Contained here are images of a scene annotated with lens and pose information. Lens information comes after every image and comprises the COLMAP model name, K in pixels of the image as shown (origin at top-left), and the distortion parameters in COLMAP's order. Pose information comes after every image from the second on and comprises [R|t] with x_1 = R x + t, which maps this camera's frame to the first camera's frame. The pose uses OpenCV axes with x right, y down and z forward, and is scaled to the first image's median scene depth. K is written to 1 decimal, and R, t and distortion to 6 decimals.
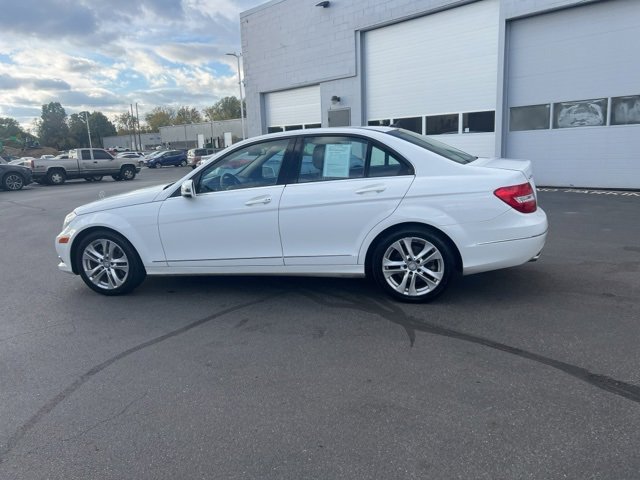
lens RADIAL K [[481.9, 0, 325.8], [0, 481.9, 222.6], [0, 0, 1]] dist [0.061495, -0.066549]
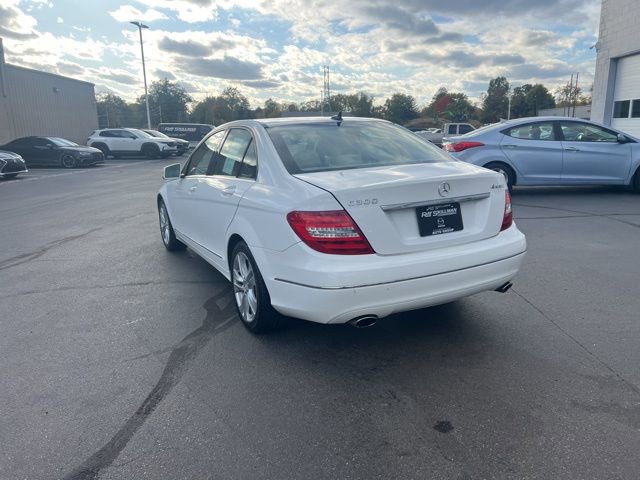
lens RADIAL K [[485.1, 0, 326.2], [0, 485.1, 217.4], [0, 0, 1]] dist [0.031590, -0.010575]
pose [[0.671365, 0.161477, -0.723322, 0.862903], [-0.130024, 0.986501, 0.099546, -0.131876], [0.729632, 0.027218, 0.683298, 0.505232]]
